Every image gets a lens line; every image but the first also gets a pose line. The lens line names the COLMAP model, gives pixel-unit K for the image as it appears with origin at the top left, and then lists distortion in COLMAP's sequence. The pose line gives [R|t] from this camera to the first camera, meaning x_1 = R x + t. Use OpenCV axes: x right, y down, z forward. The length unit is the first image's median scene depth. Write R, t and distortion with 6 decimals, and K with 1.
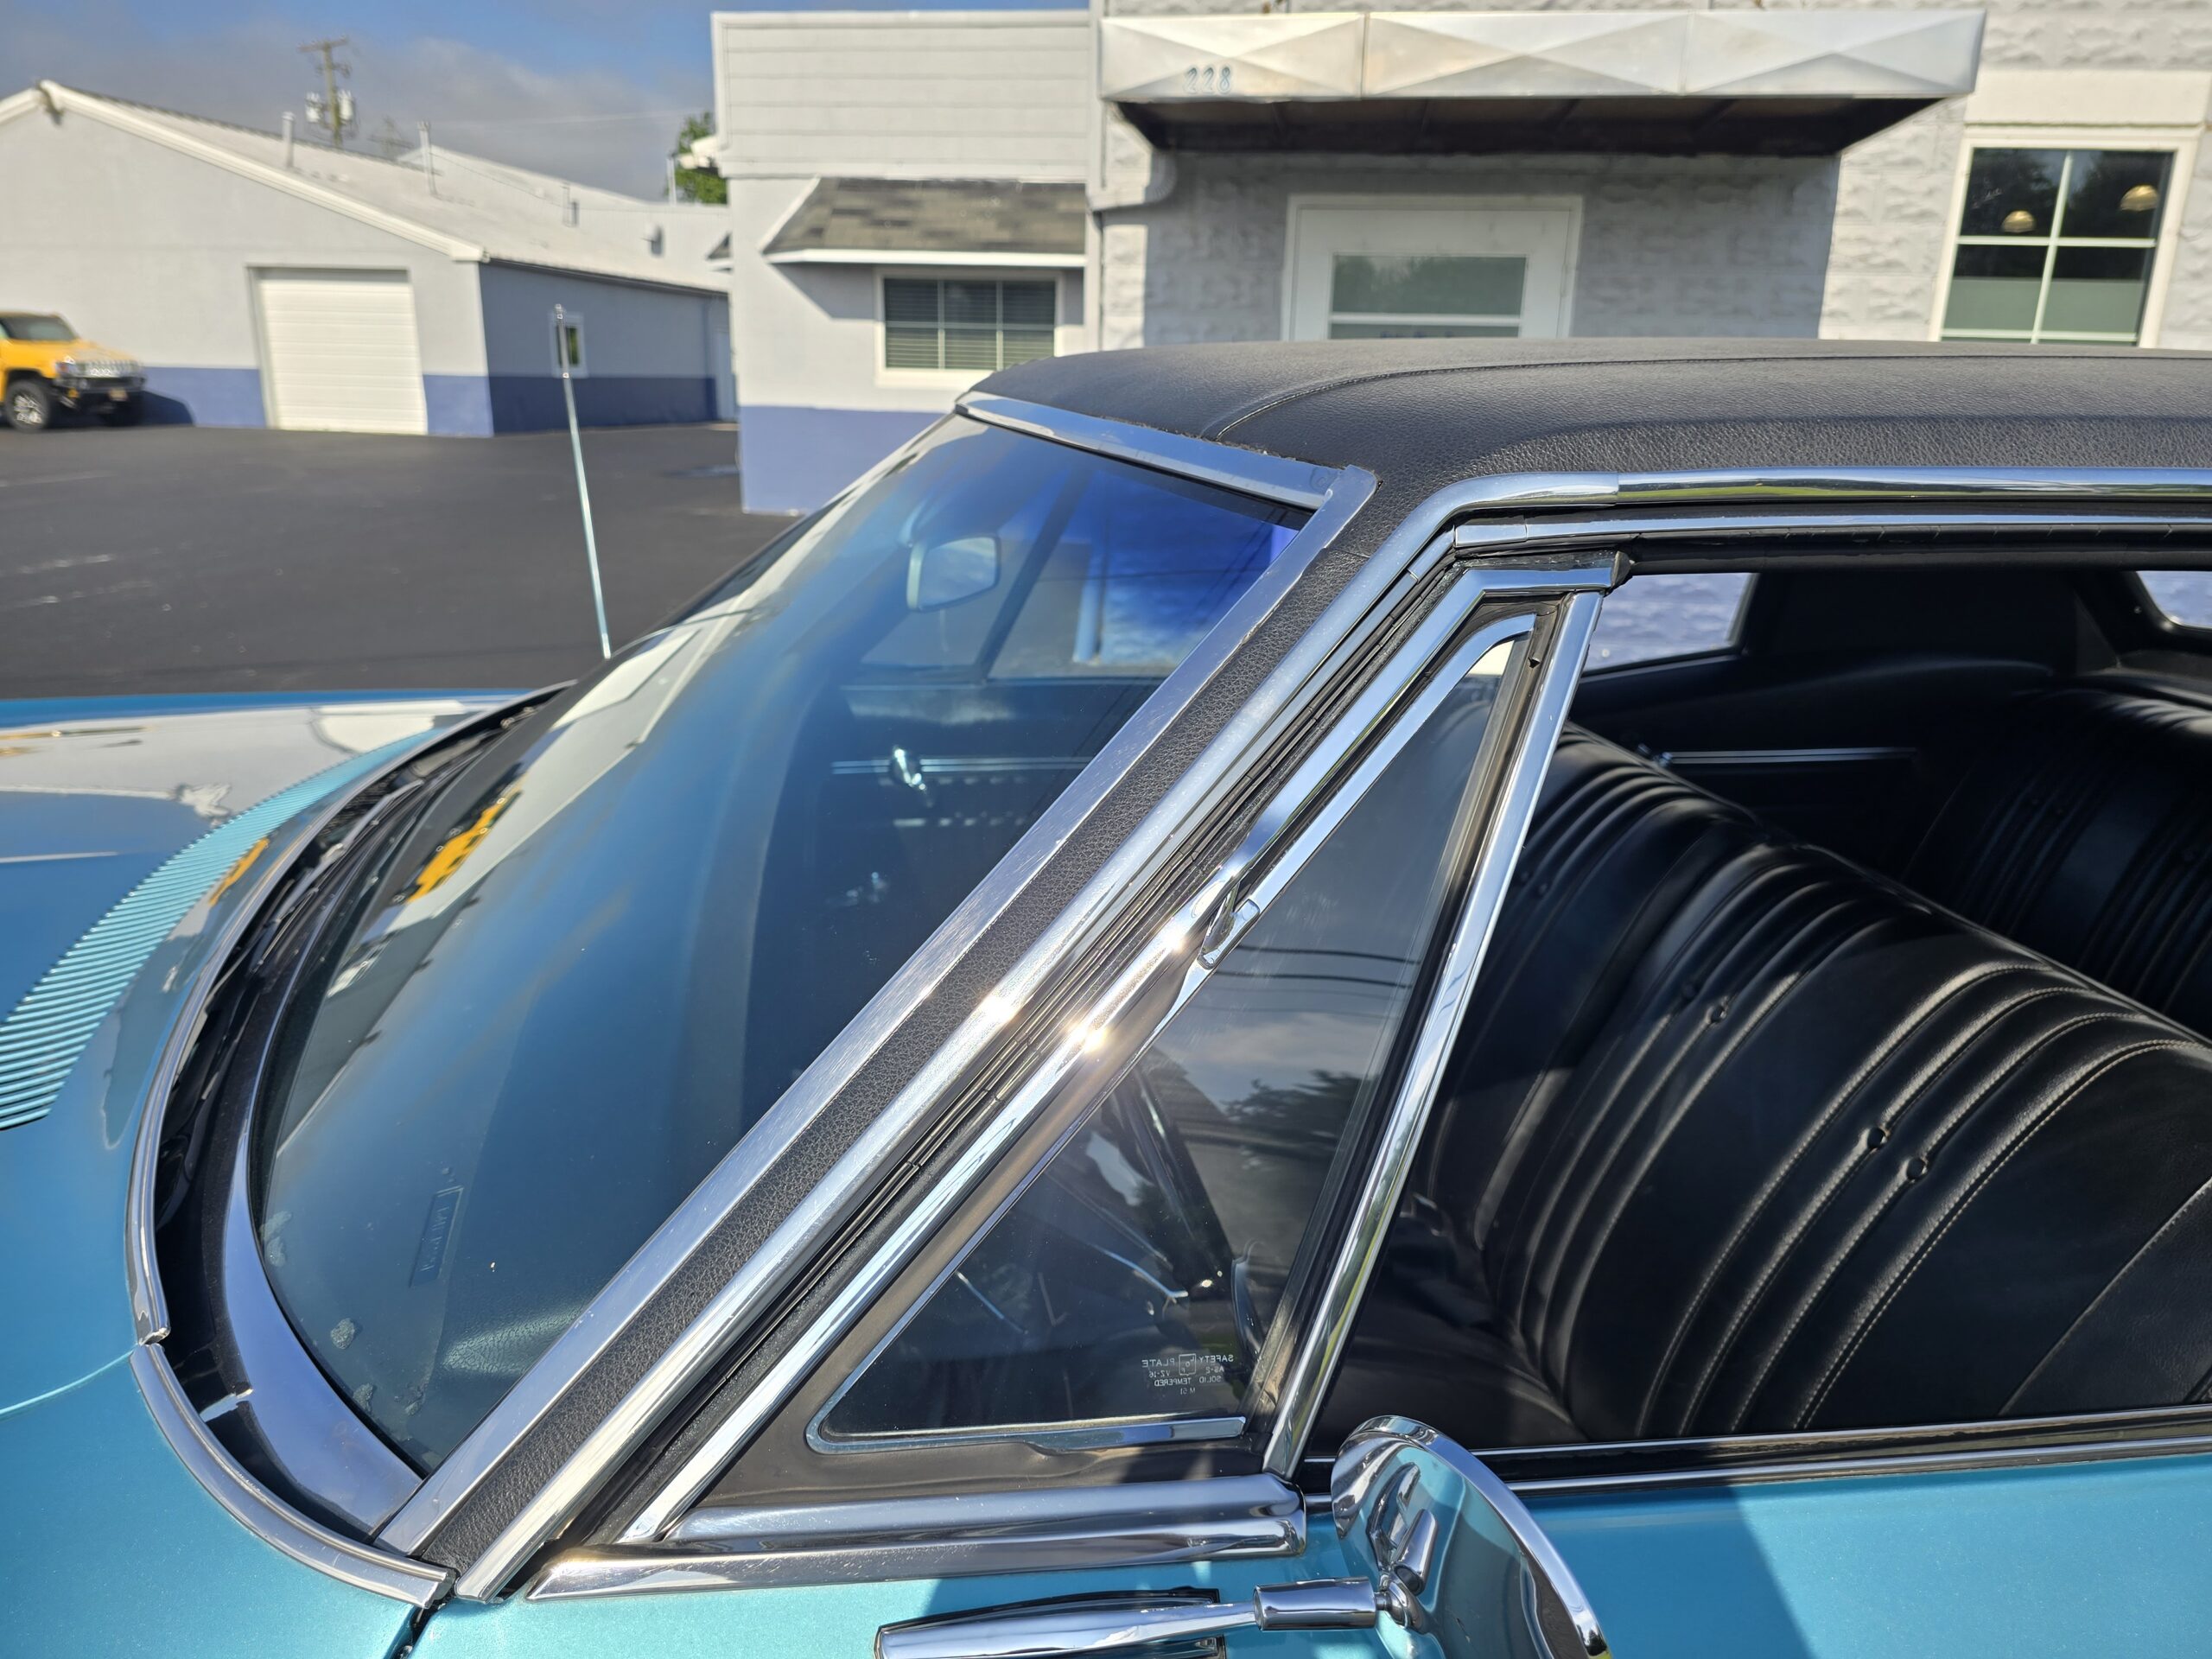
lens RADIAL K [[1504.1, 0, 1119.9], [0, 1504.1, 832.9], [0, 0, 1]] dist [0.043640, -0.049518]
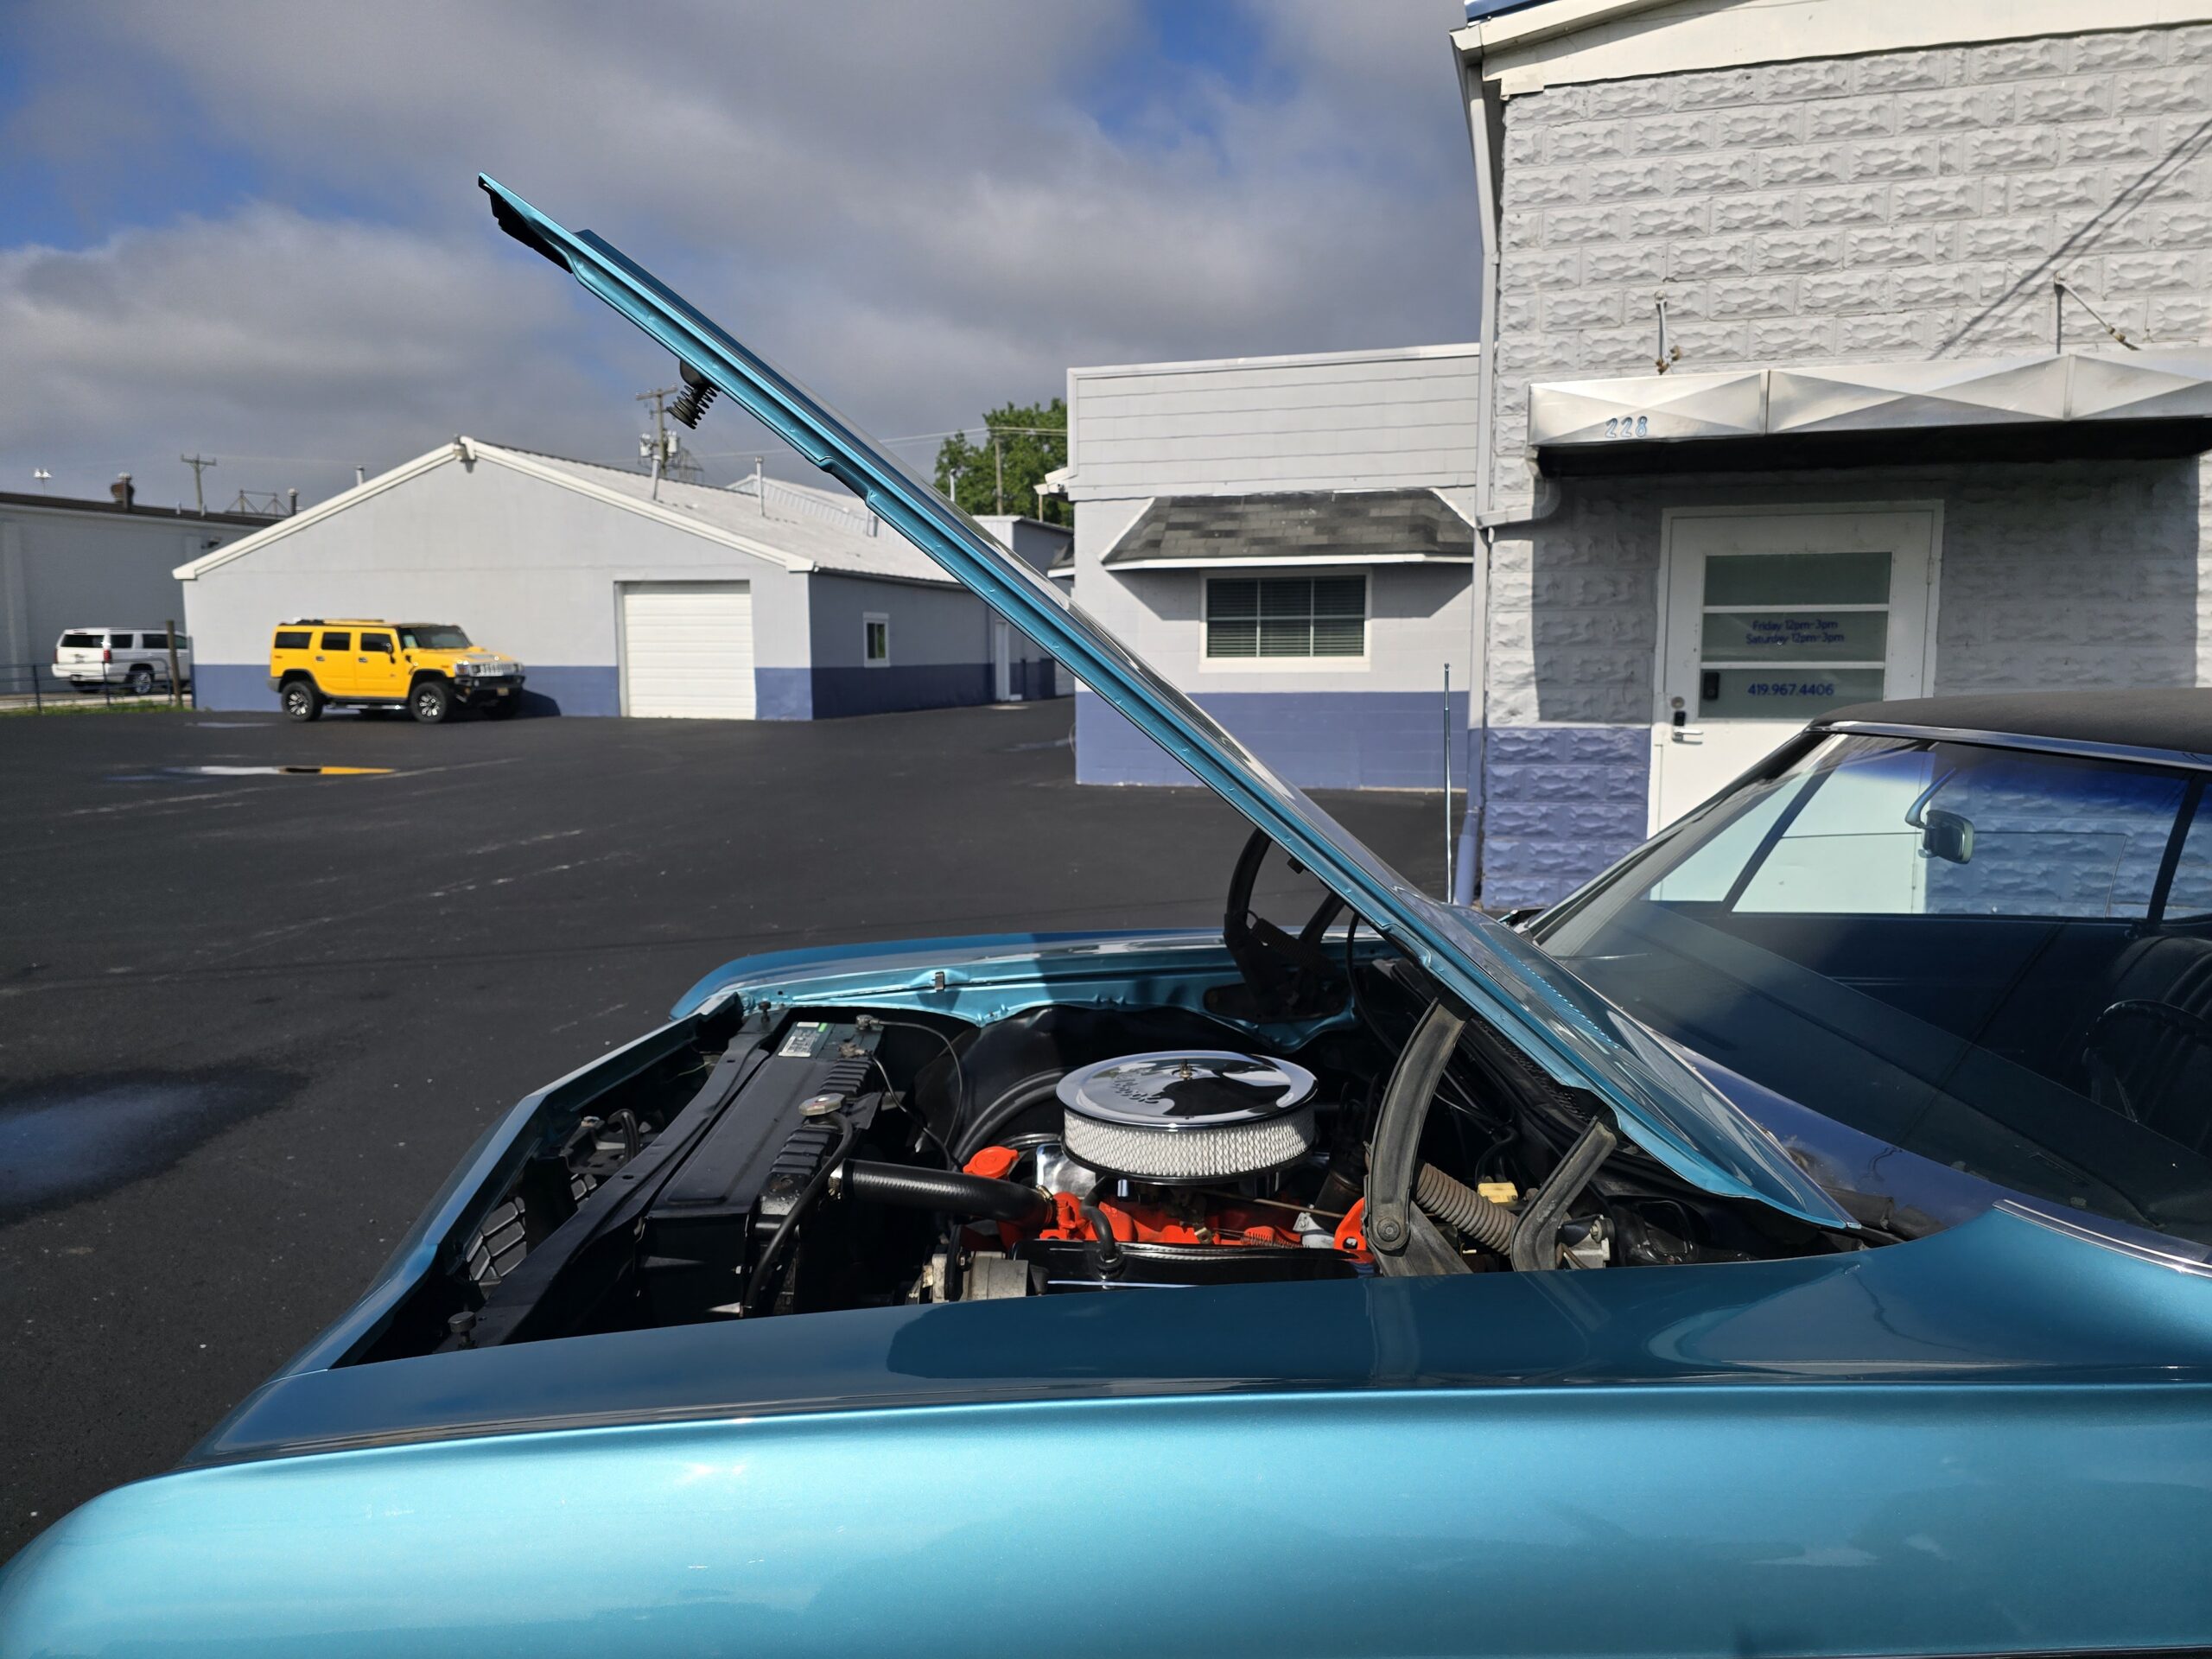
lens RADIAL K [[1504.1, 0, 1100.0], [0, 1504.1, 838.2], [0, 0, 1]] dist [0.043640, -0.049518]
pose [[0.989064, -0.007473, -0.147300, -0.139683], [-0.017527, 0.985684, -0.167690, 0.023081], [0.146445, 0.168438, 0.974773, -0.132201]]
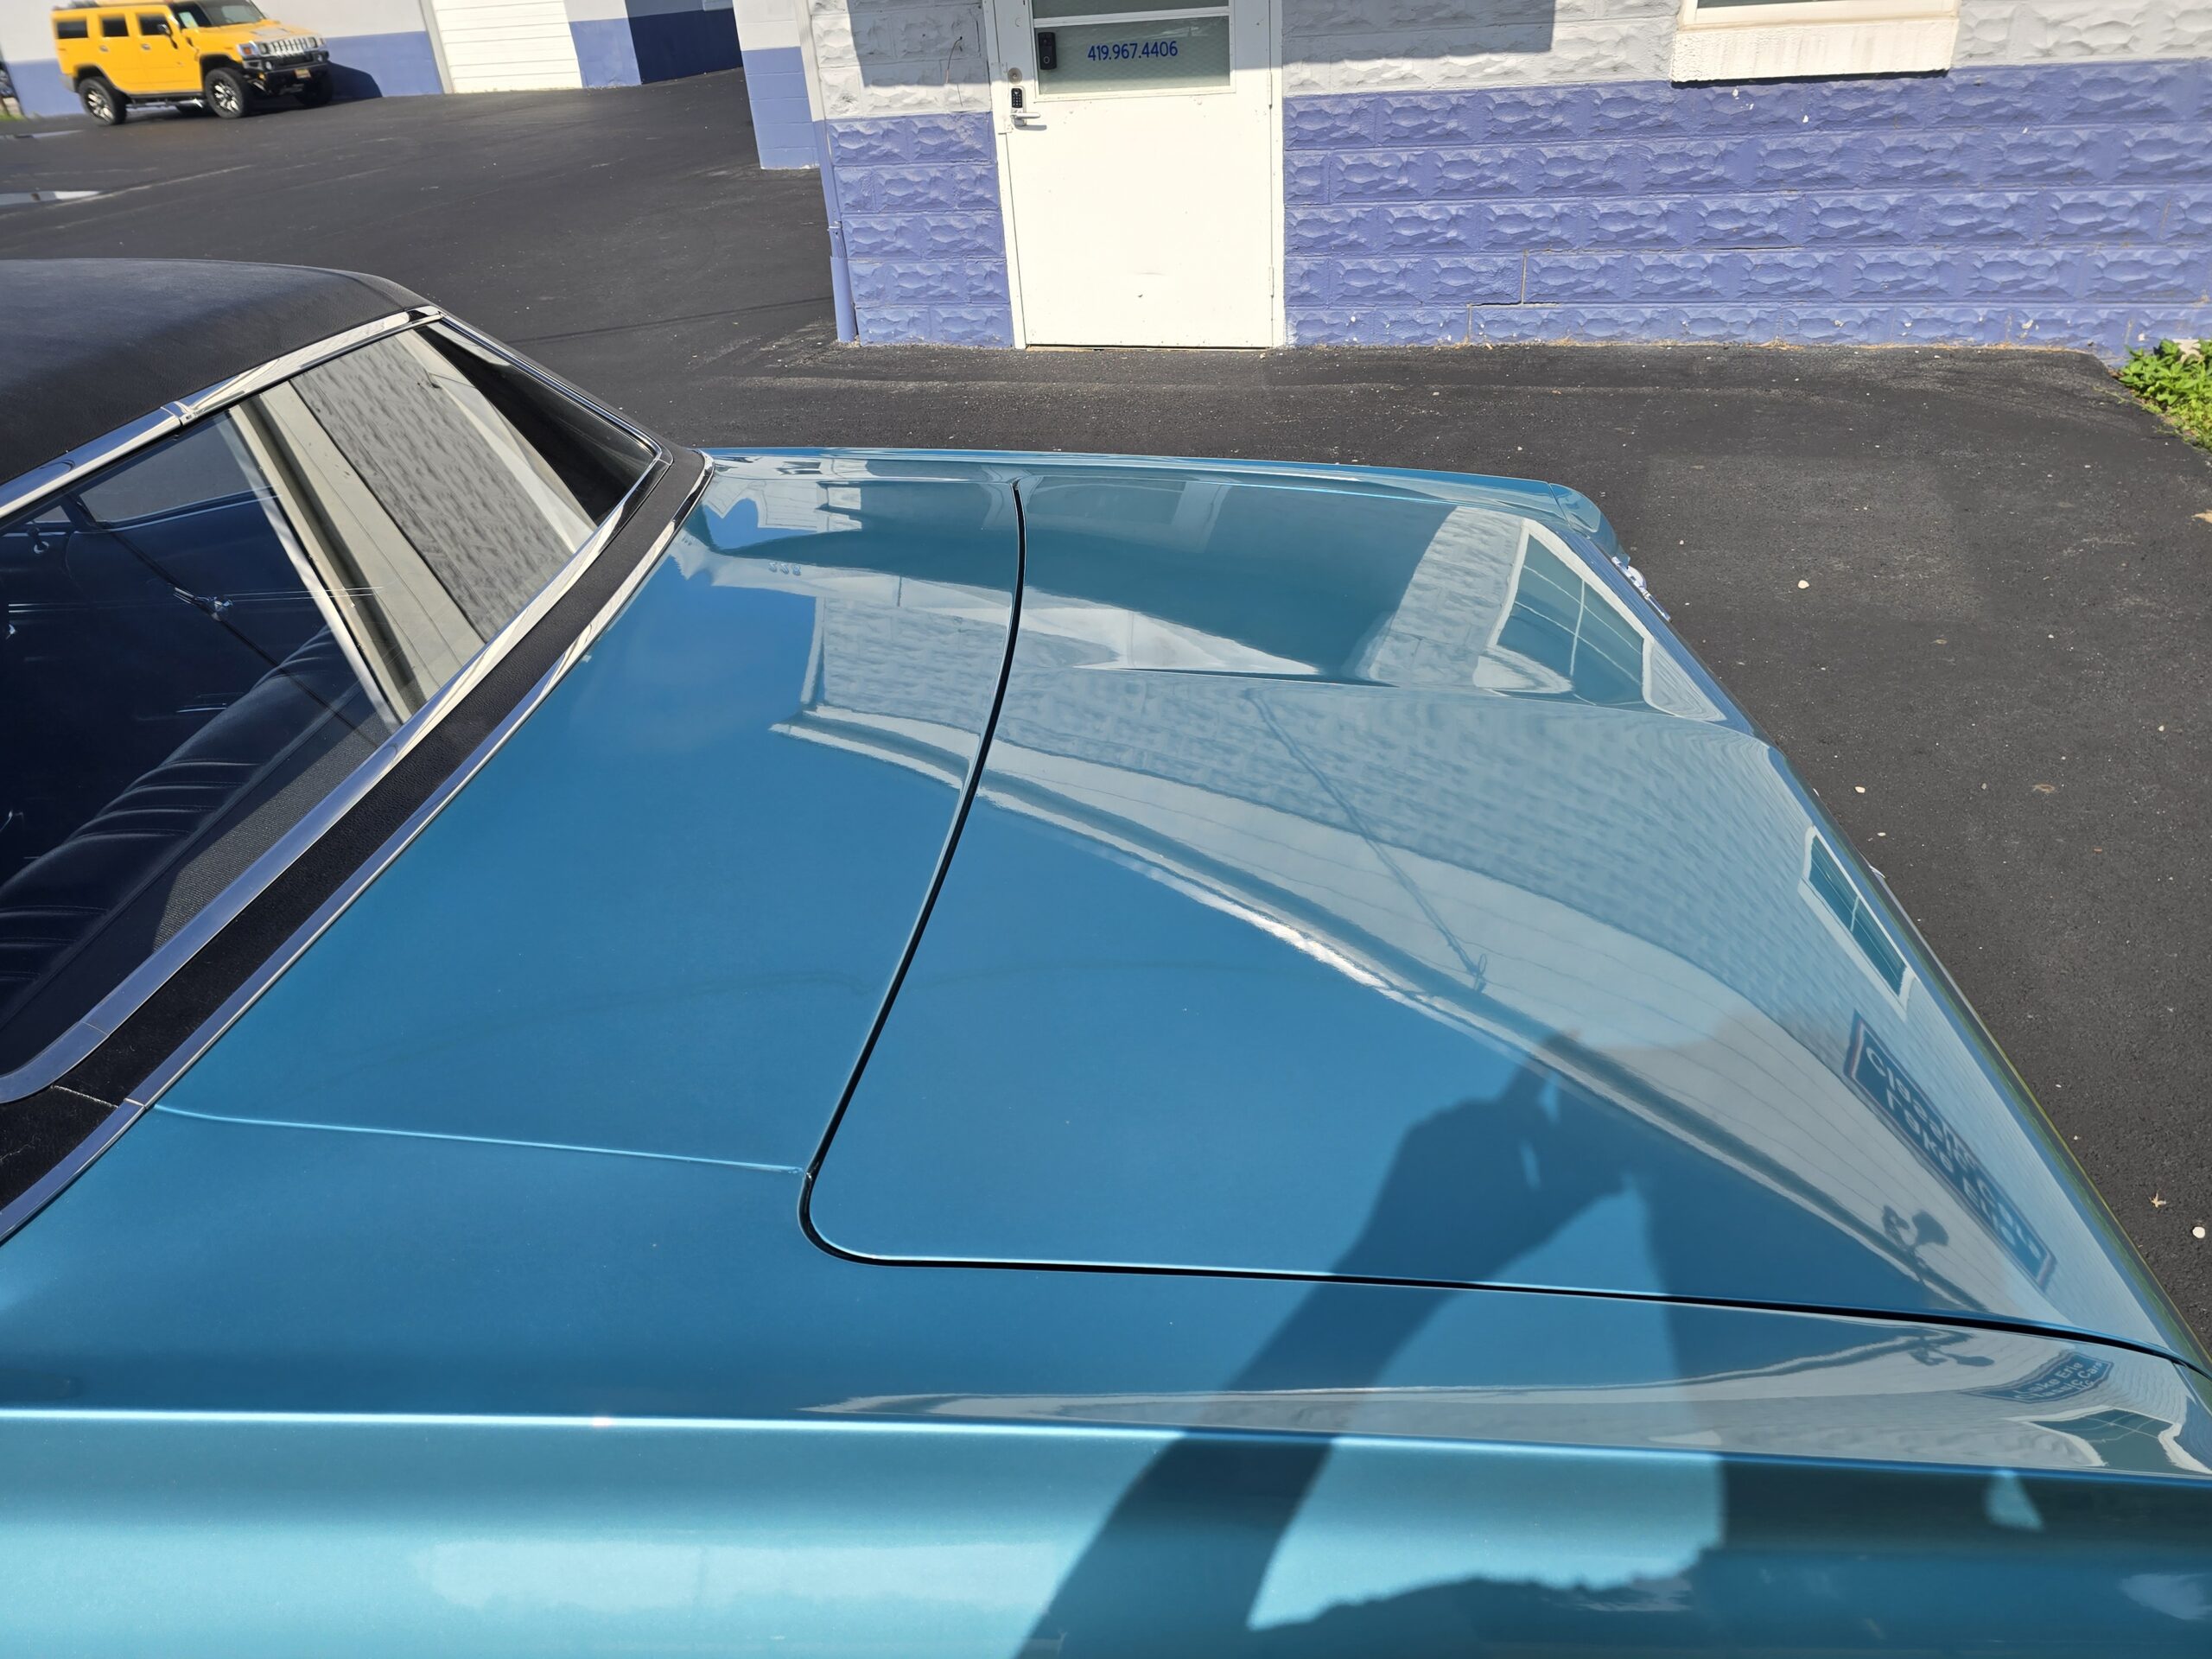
lens RADIAL K [[1495.0, 0, 1128.9], [0, 1495.0, 866.3], [0, 0, 1]] dist [0.046688, -0.046954]
pose [[0.977826, 0.022887, -0.208166, 0.401849], [0.031320, 0.966849, 0.253420, -0.033467], [0.207065, -0.254320, 0.944693, 0.016409]]
